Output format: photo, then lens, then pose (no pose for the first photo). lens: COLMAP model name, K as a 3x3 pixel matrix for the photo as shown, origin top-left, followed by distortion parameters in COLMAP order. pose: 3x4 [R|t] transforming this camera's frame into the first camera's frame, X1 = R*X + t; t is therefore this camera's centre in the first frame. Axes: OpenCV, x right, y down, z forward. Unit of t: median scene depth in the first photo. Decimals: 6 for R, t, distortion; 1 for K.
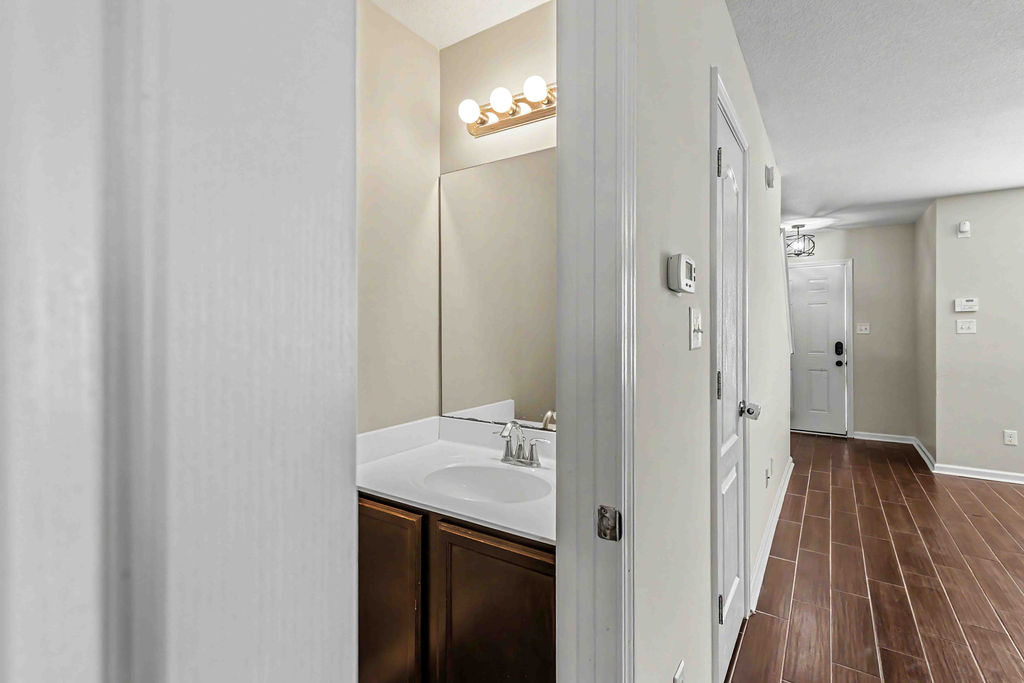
lens RADIAL K [[462.3, 0, 516.9], [0, 462.3, 330.2], [0, 0, 1]] dist [0.002556, 0.000796]
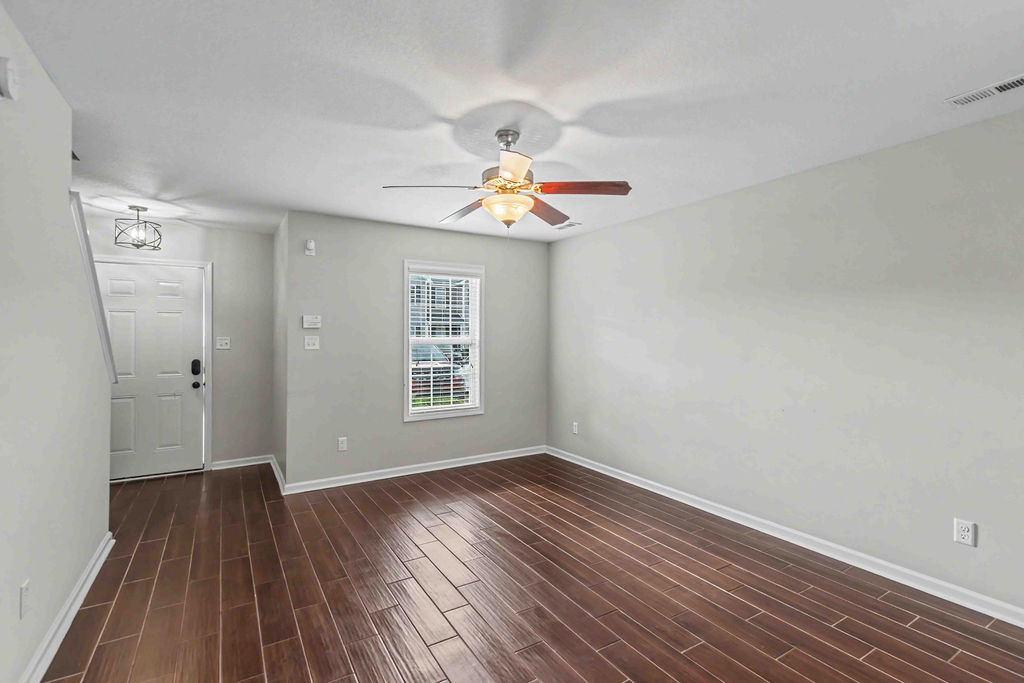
lens RADIAL K [[462.3, 0, 516.9], [0, 462.3, 330.2], [0, 0, 1]] dist [0.002556, 0.000796]
pose [[0.401270, 0.013600, 0.915859, 0.170826], [-0.001010, 0.999896, -0.014405, -0.017125], [-0.915959, 0.004855, 0.401242, 0.139084]]
